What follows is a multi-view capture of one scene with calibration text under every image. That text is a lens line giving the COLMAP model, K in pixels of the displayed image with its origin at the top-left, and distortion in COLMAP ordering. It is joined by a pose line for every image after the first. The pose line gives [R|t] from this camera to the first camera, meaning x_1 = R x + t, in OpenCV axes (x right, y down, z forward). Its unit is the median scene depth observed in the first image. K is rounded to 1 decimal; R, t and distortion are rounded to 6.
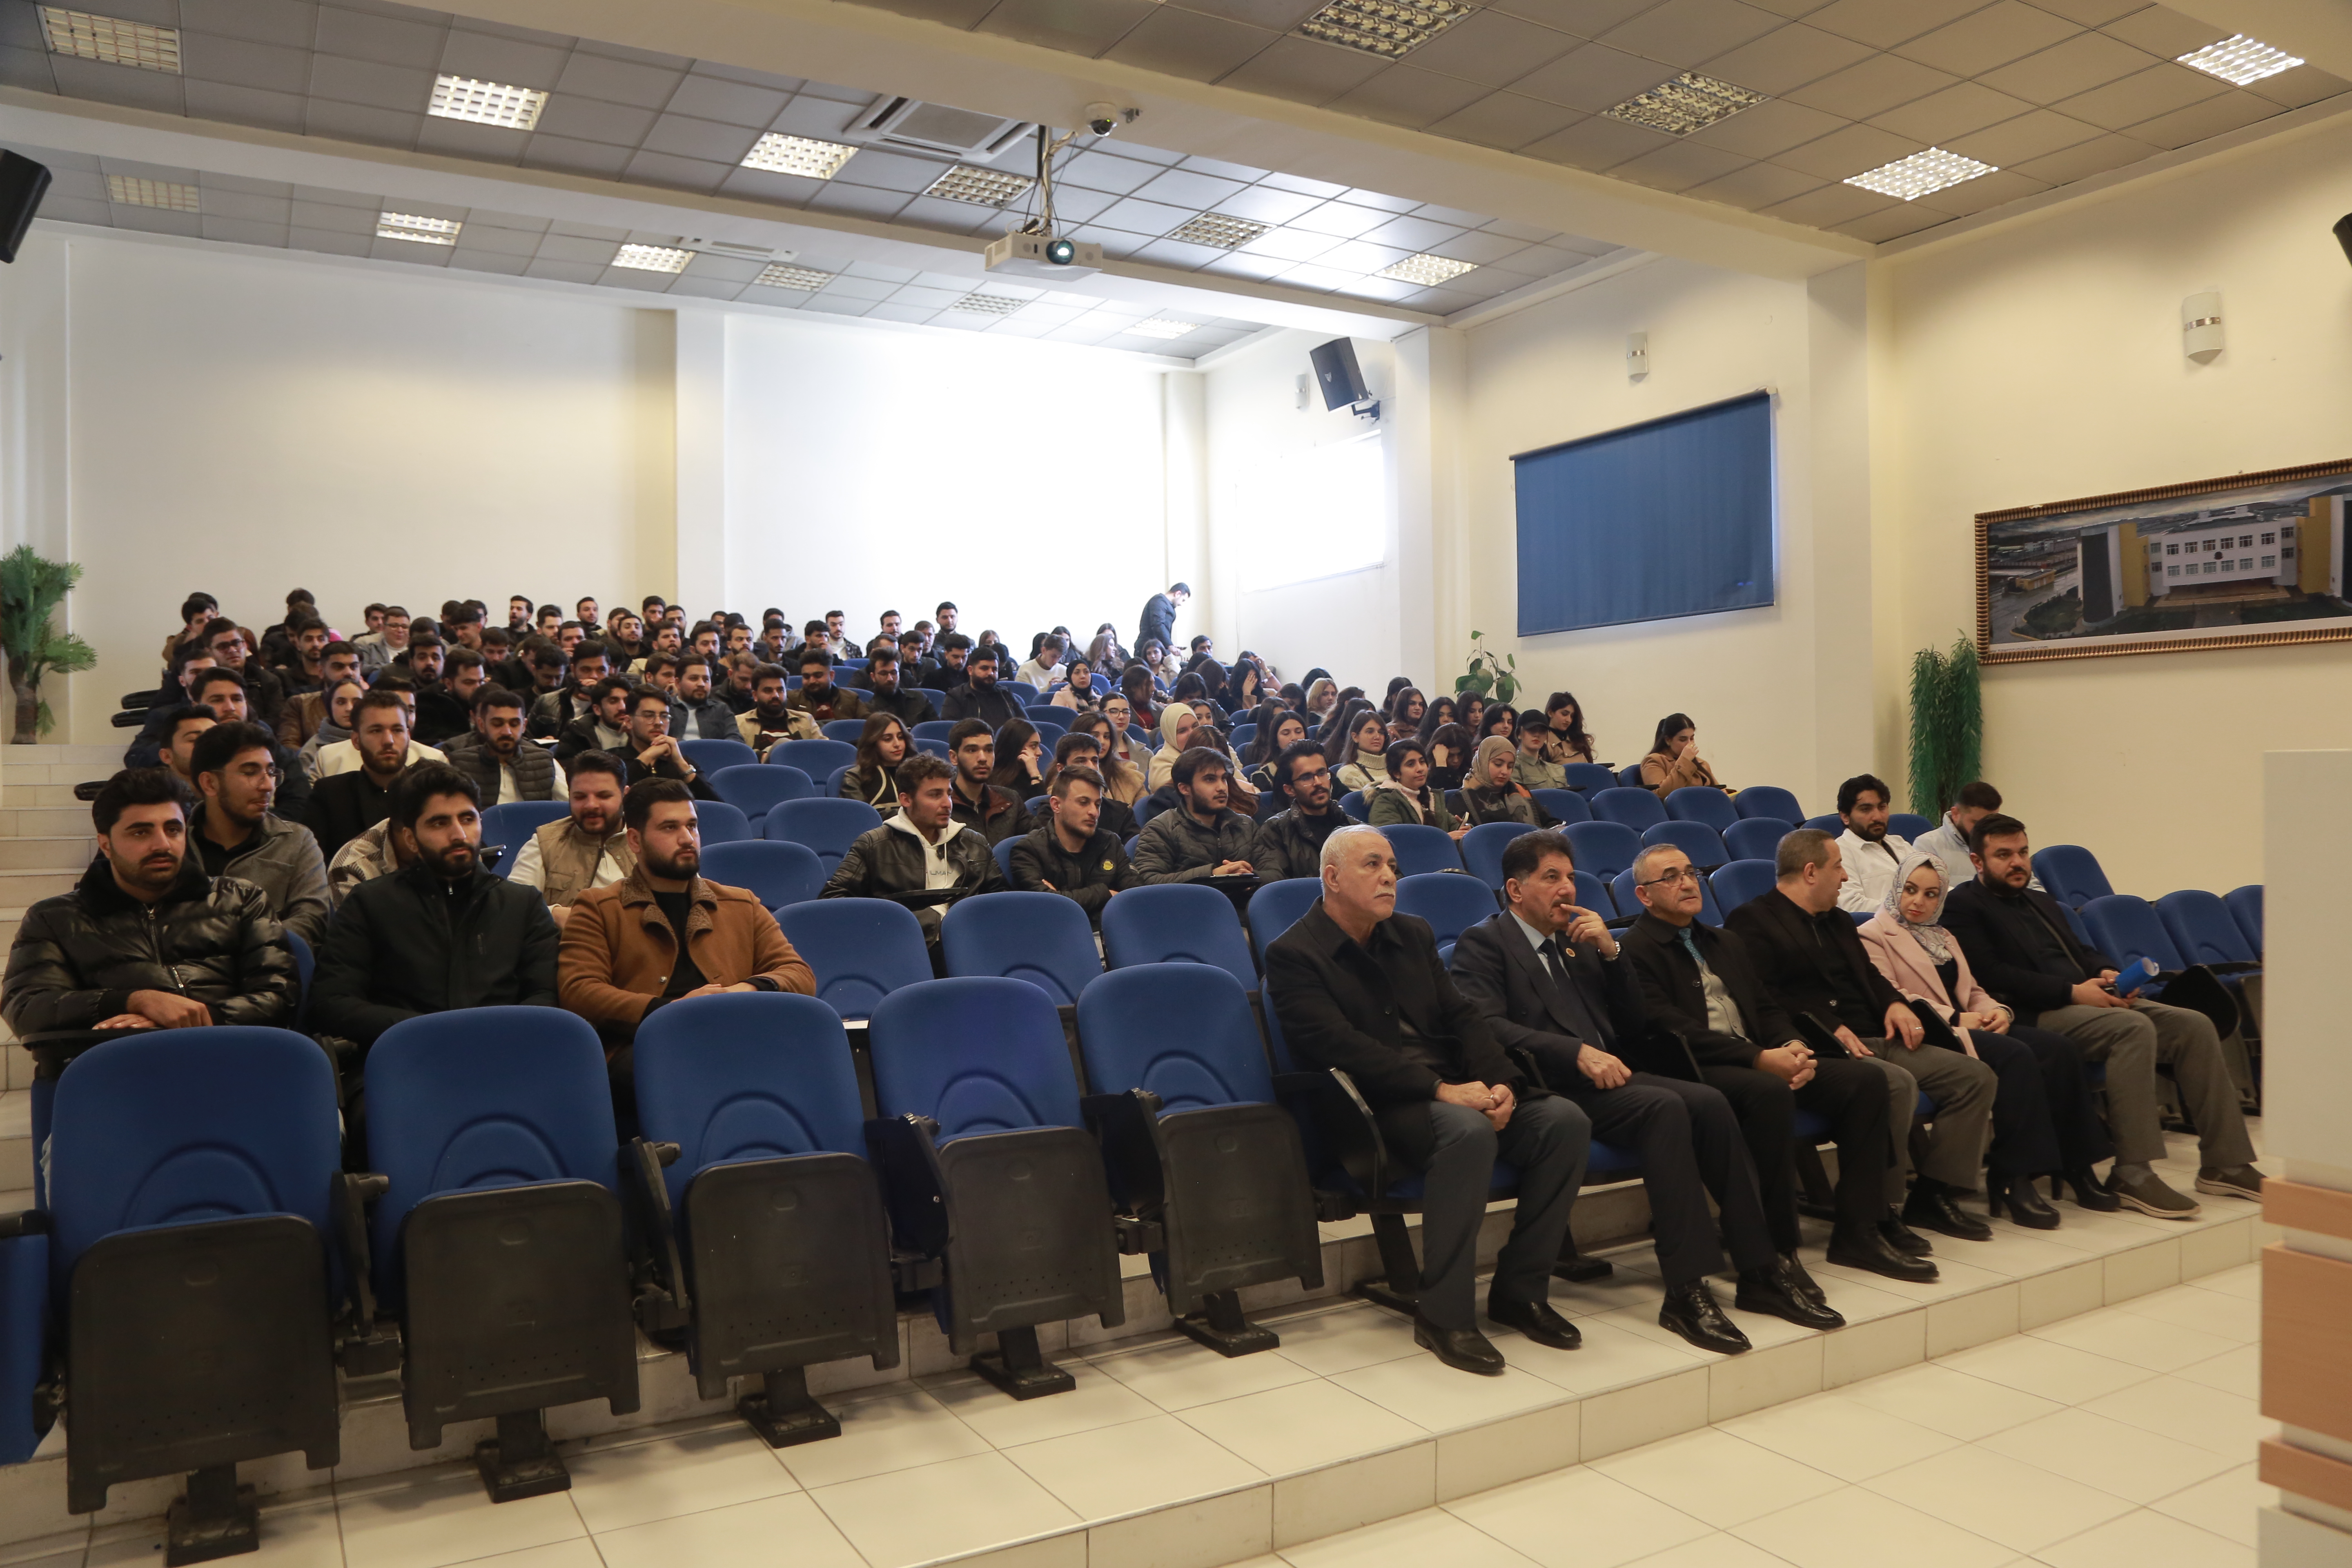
lens RADIAL K [[1664.9, 0, 1182.1], [0, 1664.9, 796.6], [0, 0, 1]] dist [-0.003043, 0.001361]
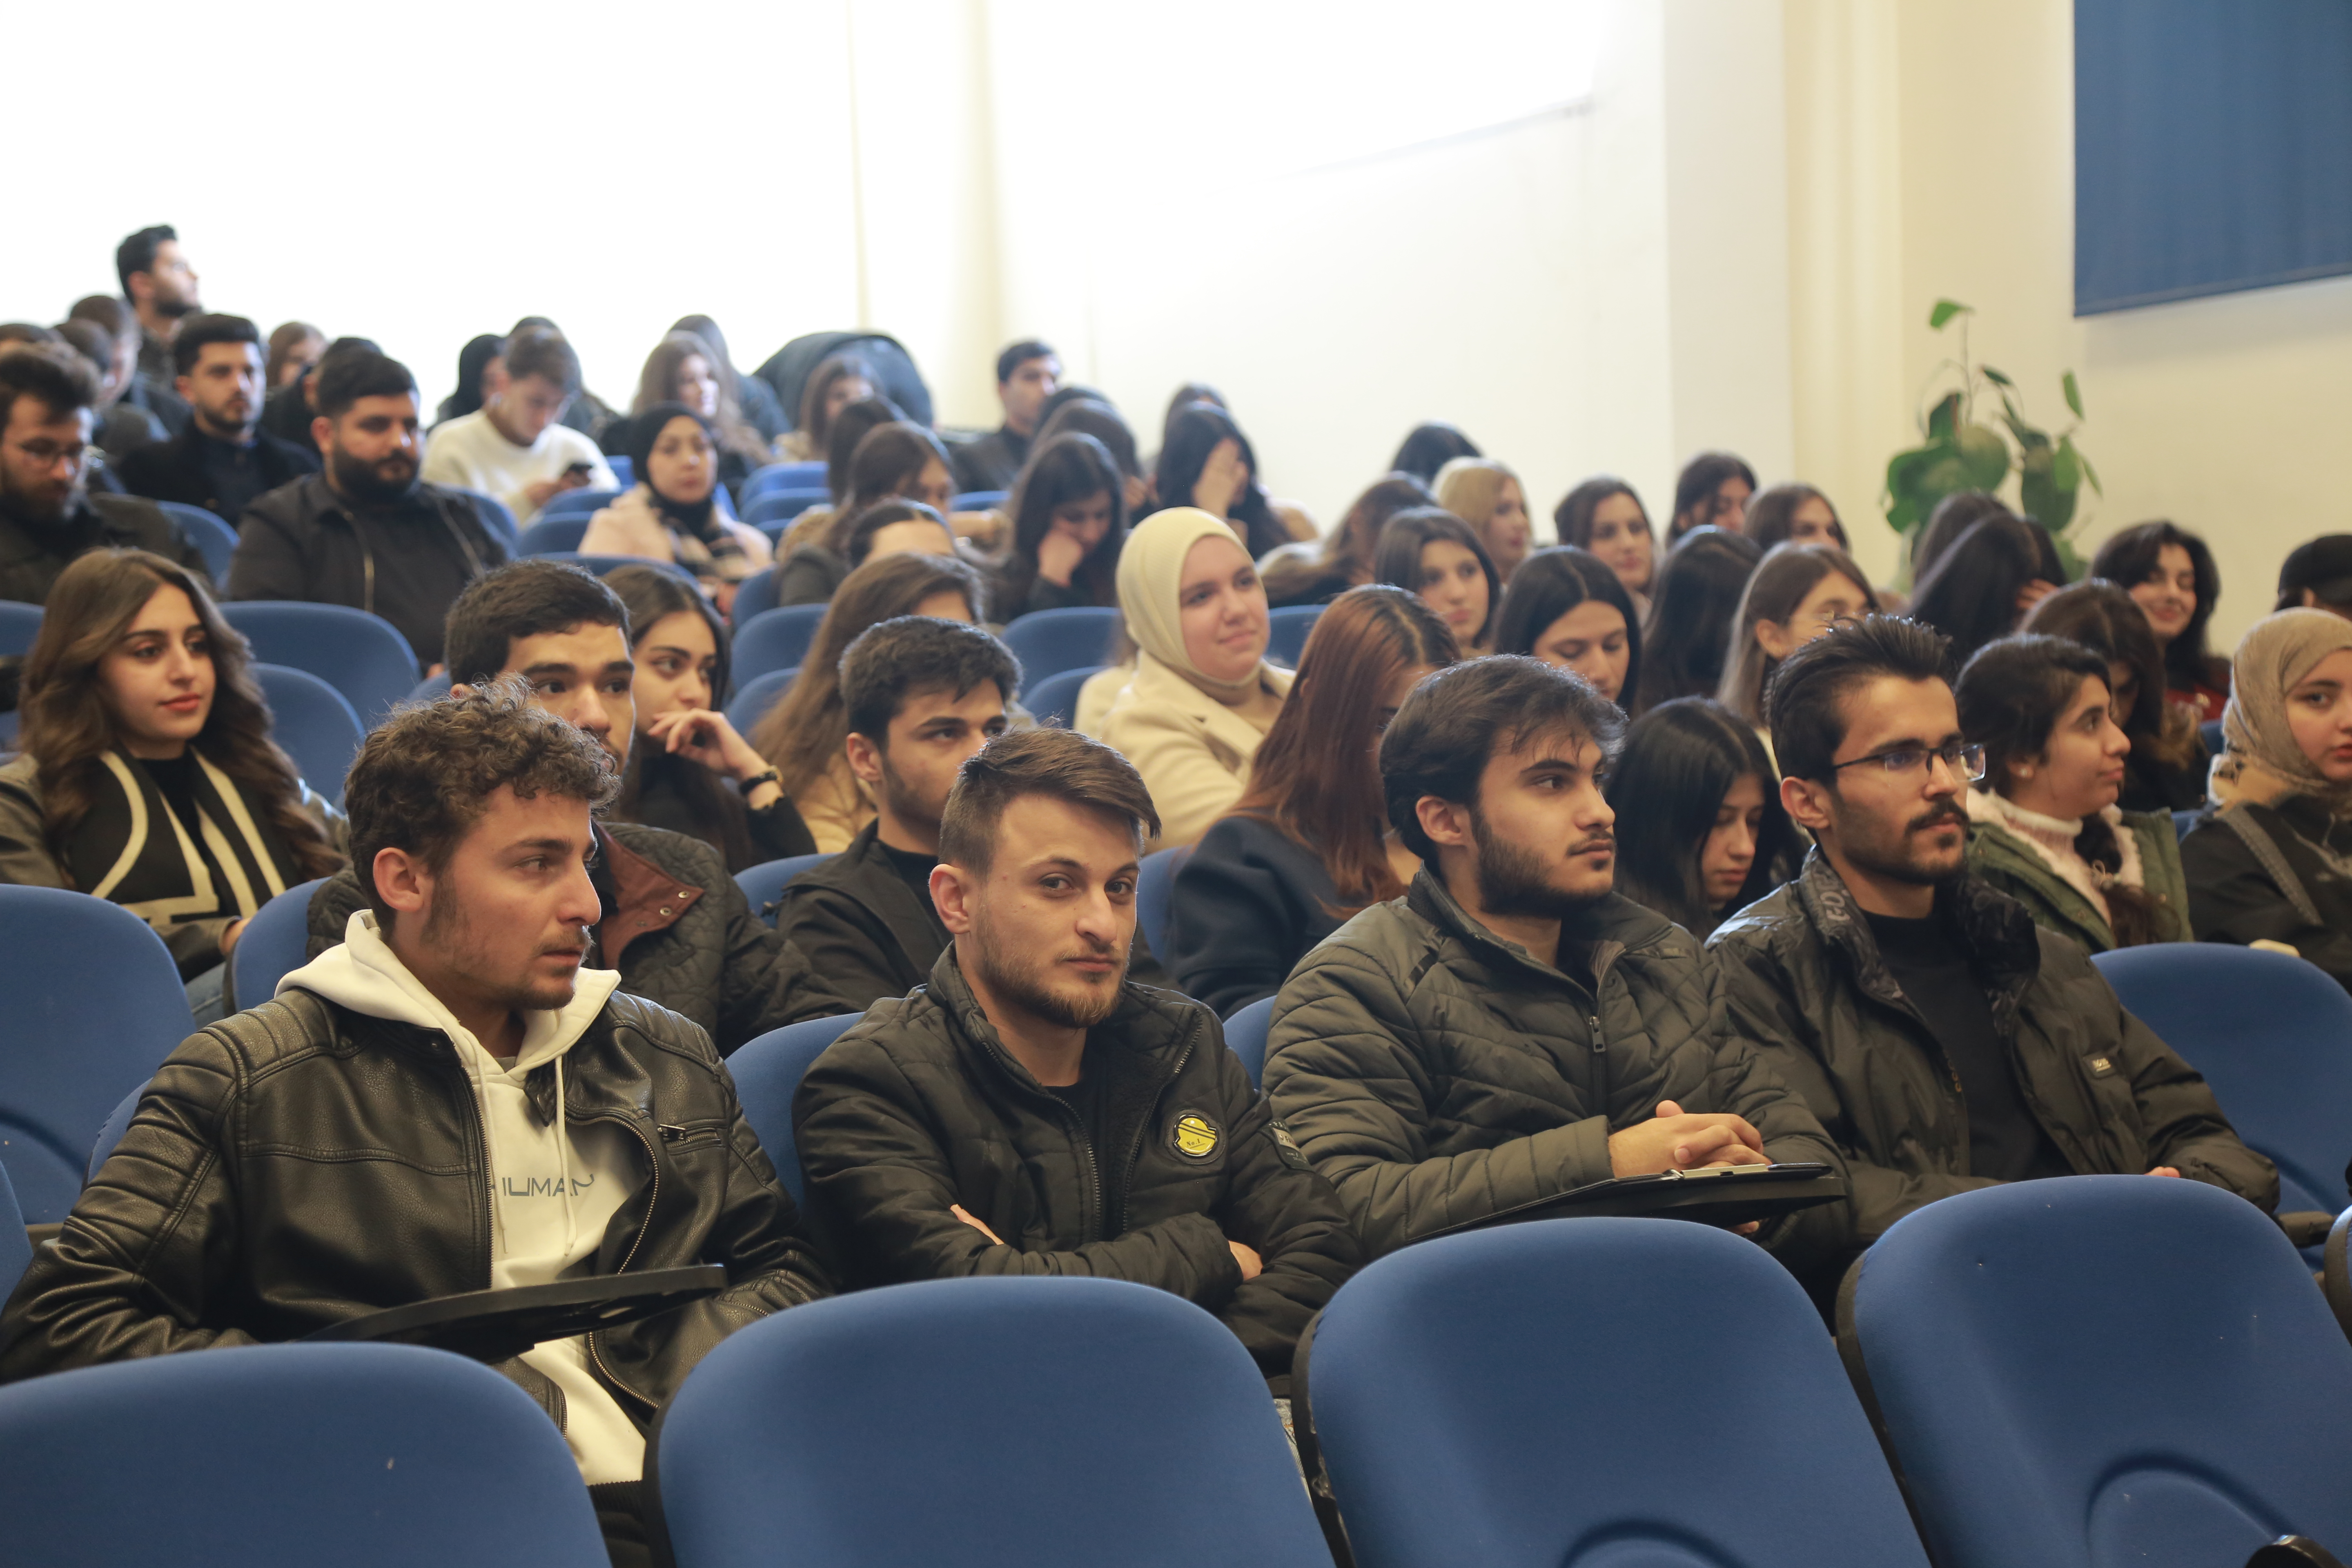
lens RADIAL K [[4735.7, 0, 1170.2], [0, 4735.7, 802.4], [0, 0, 1]] dist [0.291797, 0.000000]
pose [[0.995336, -0.016640, 0.095020, -0.104015], [0.017747, 0.999784, -0.010826, -0.000237], [-0.094820, 0.012462, 0.995416, 0.277958]]
